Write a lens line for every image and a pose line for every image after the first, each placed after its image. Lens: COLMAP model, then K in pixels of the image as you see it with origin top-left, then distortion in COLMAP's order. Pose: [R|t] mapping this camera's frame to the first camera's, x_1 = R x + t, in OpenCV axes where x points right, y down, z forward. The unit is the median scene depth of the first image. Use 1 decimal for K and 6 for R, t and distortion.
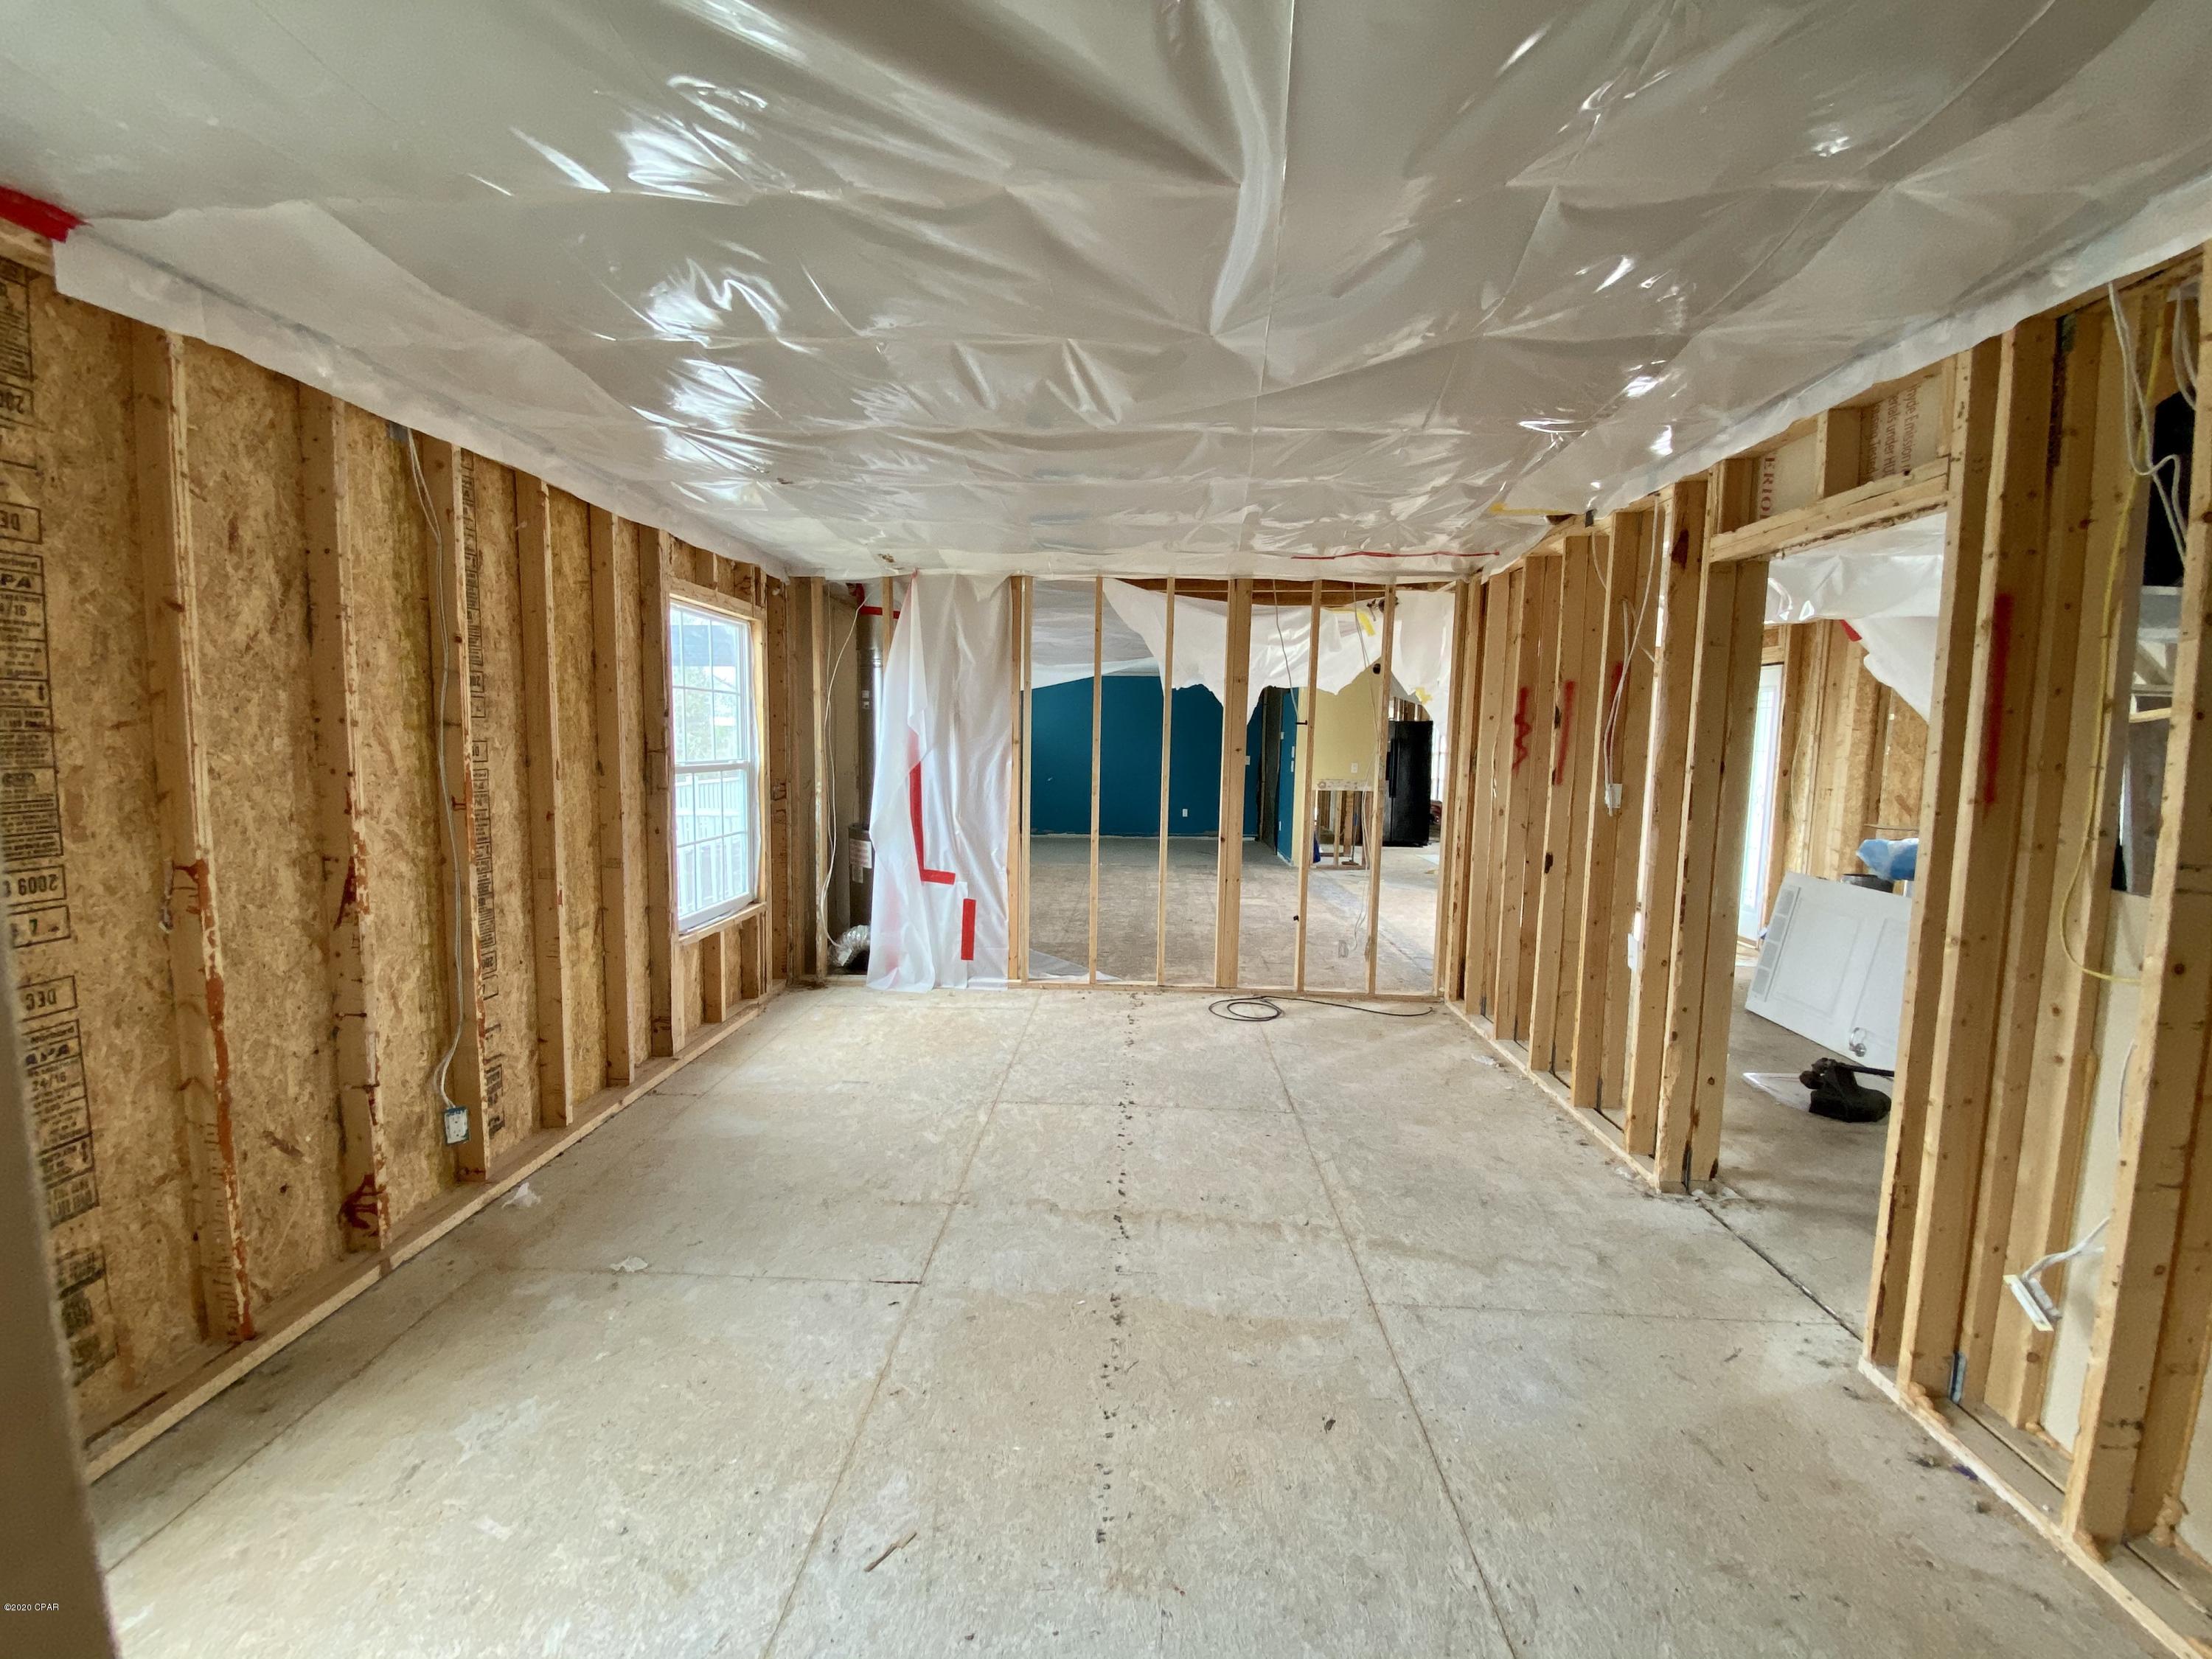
lens RADIAL K [[886.7, 0, 1103.7], [0, 886.7, 840.2], [0, 0, 1]] dist [0.034132, -0.028542]
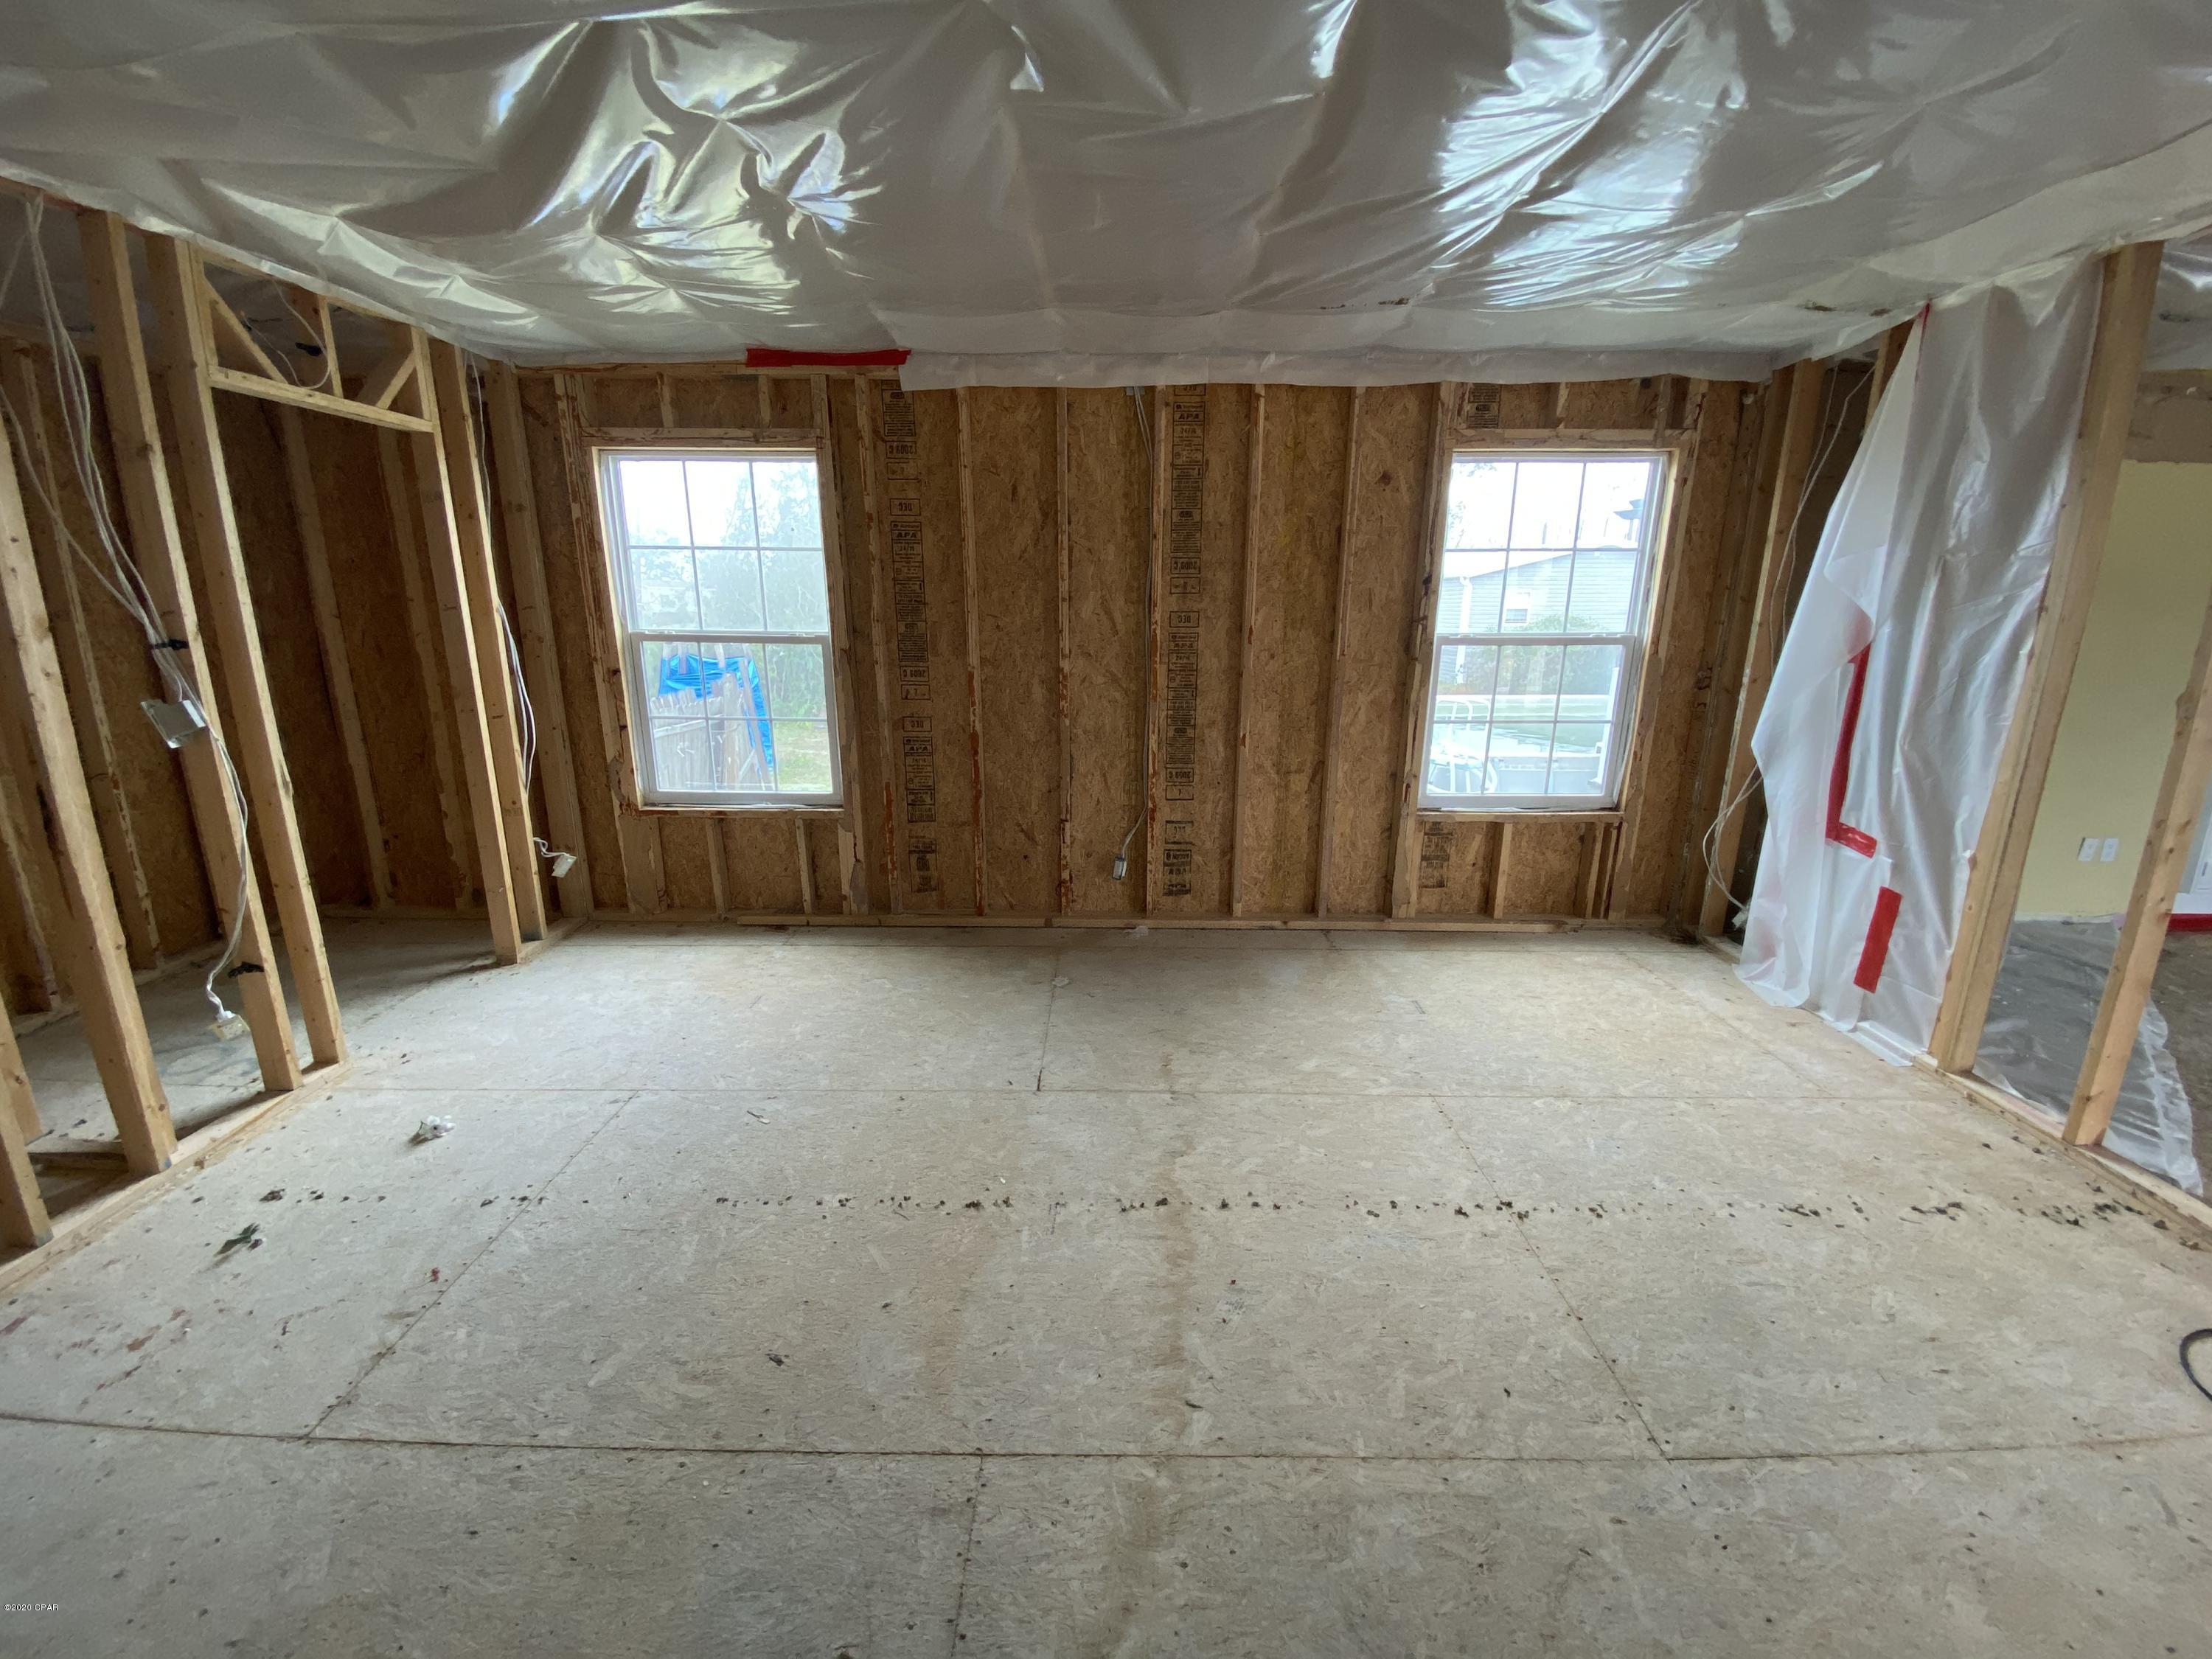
lens RADIAL K [[886.7, 0, 1103.7], [0, 886.7, 840.2], [0, 0, 1]] dist [0.034132, -0.028542]
pose [[0.036448, 0.241377, -0.969747, 0.649181], [-0.113016, 0.965162, 0.235988, -0.073653], [0.992924, 0.100996, 0.062458, 0.771974]]
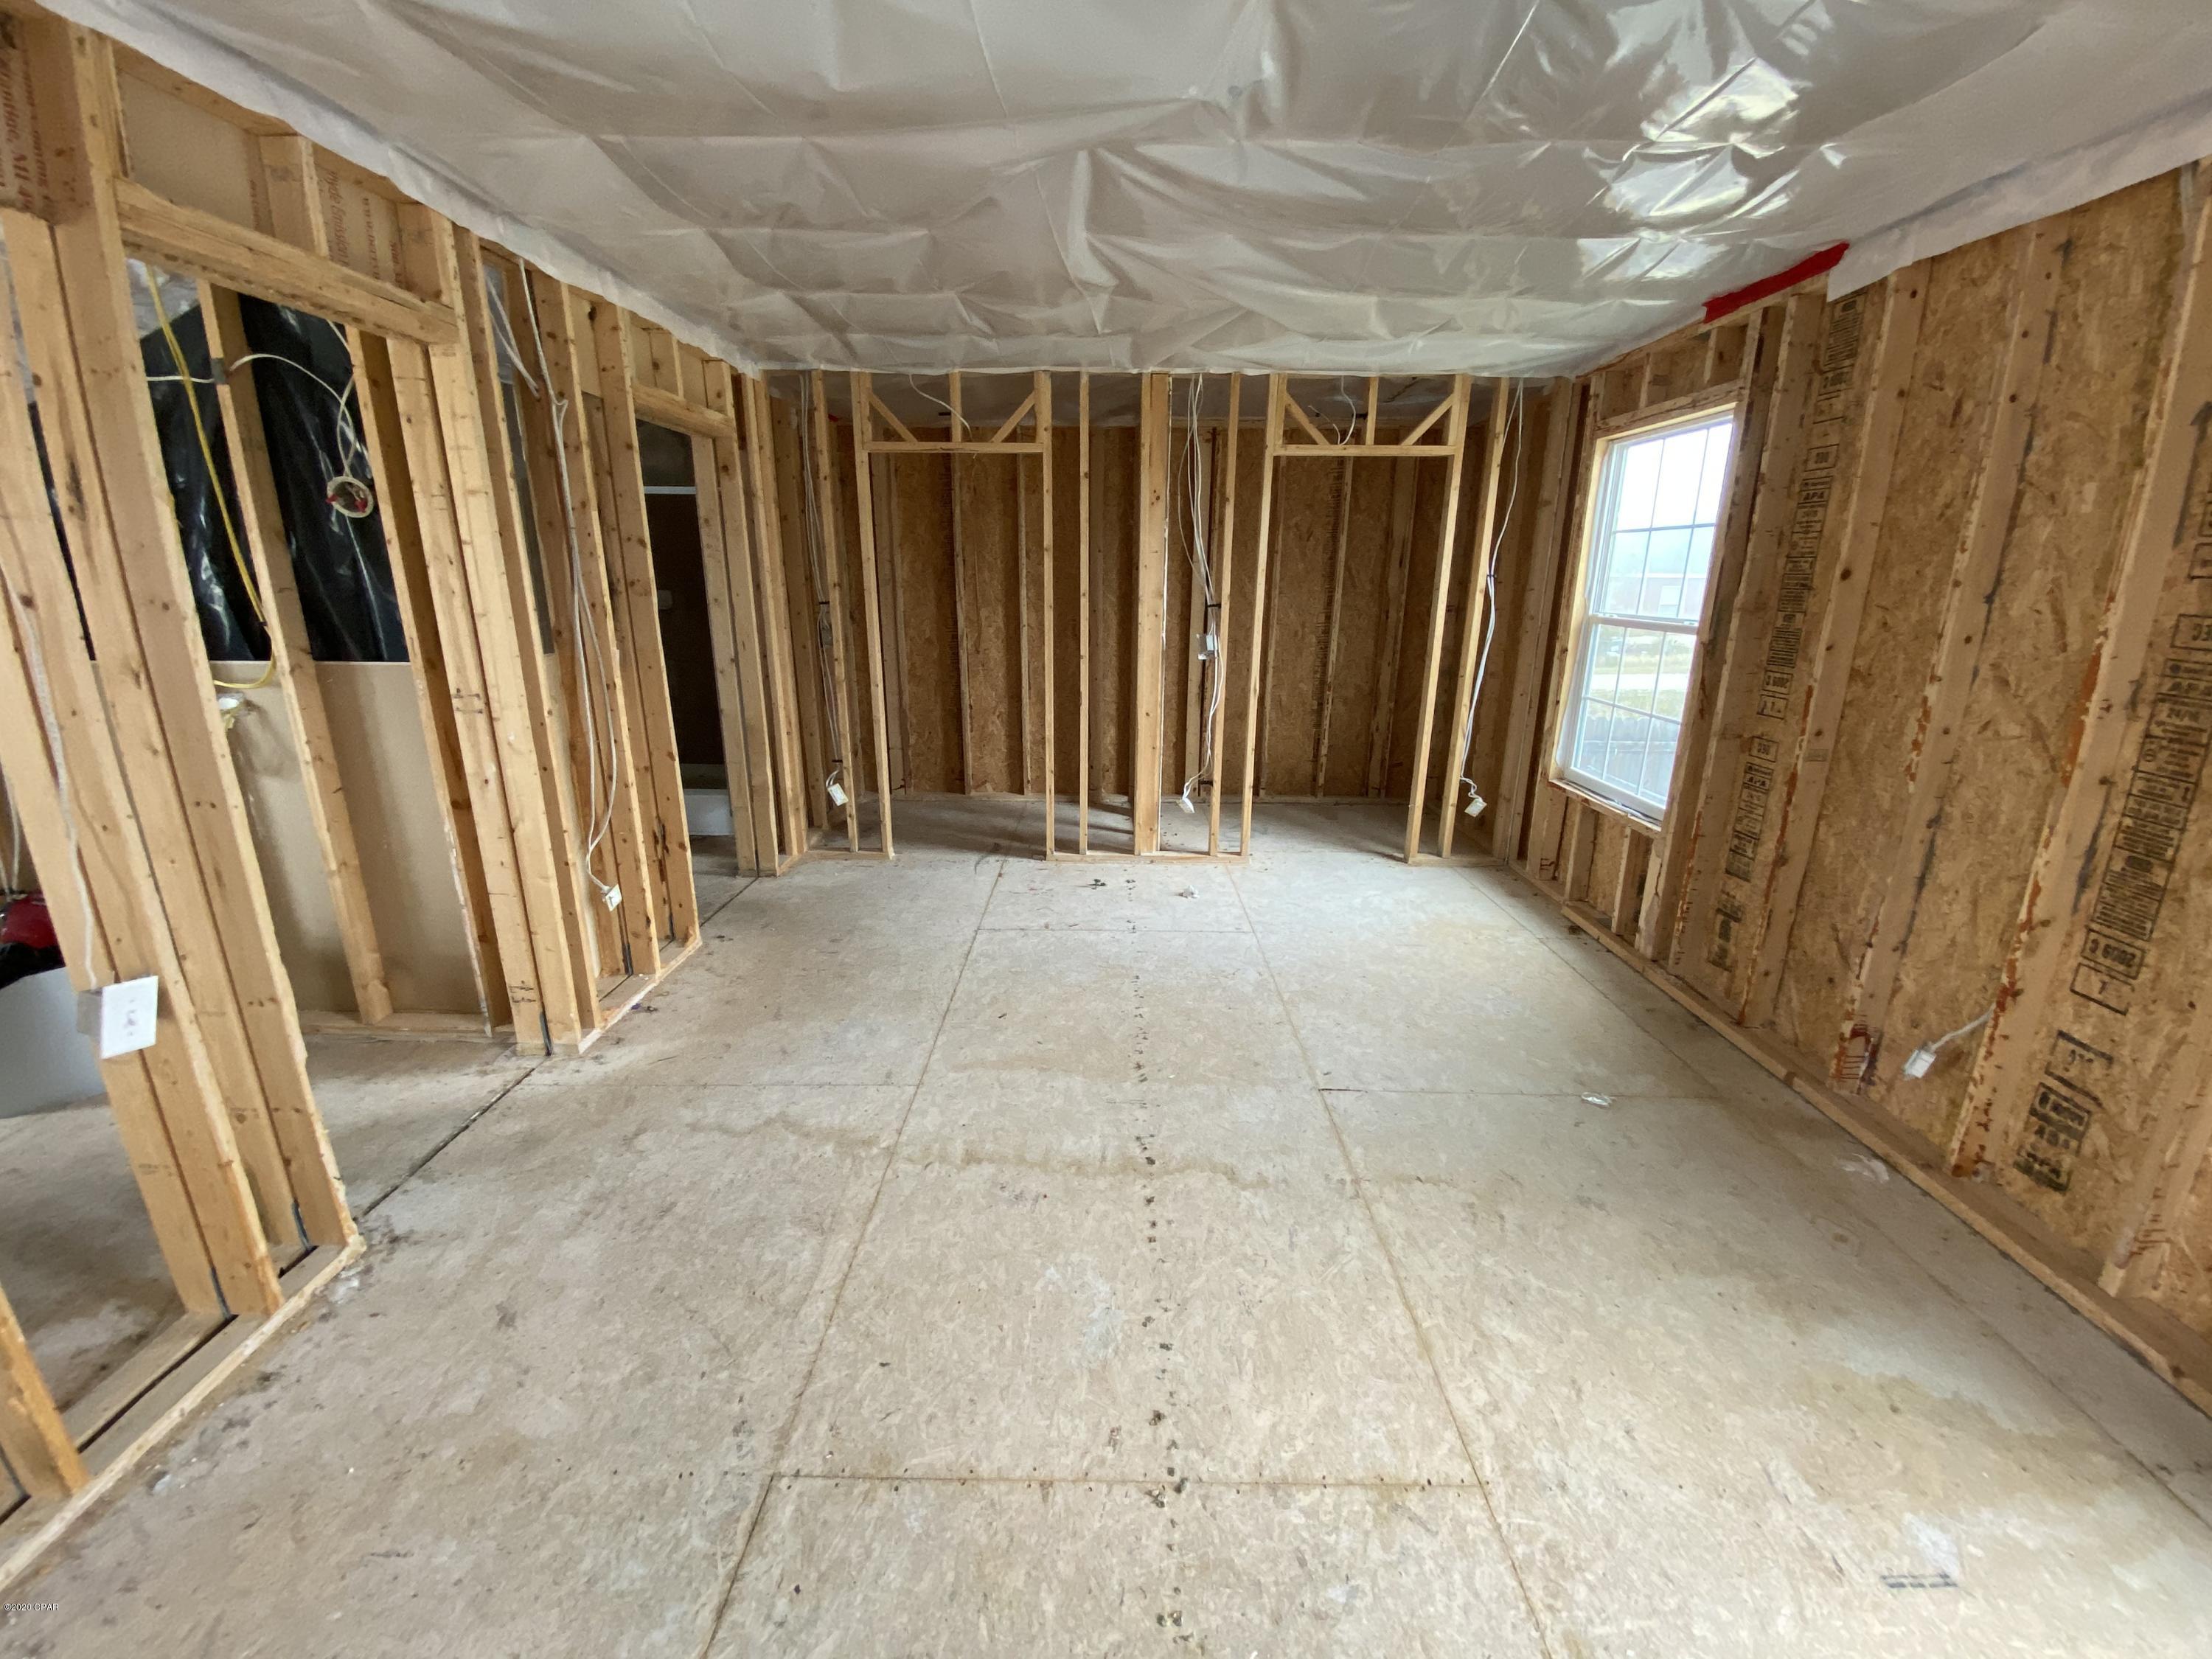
lens RADIAL K [[895.4, 0, 1102.5], [0, 895.4, 833.0], [0, 0, 1]] dist [0.028116, -0.022920]
pose [[-0.998650, -0.015288, -0.049641, 0.097792], [-0.033017, 0.924621, 0.379455, -0.167523], [0.040098, 0.380581, -0.923878, 1.493429]]
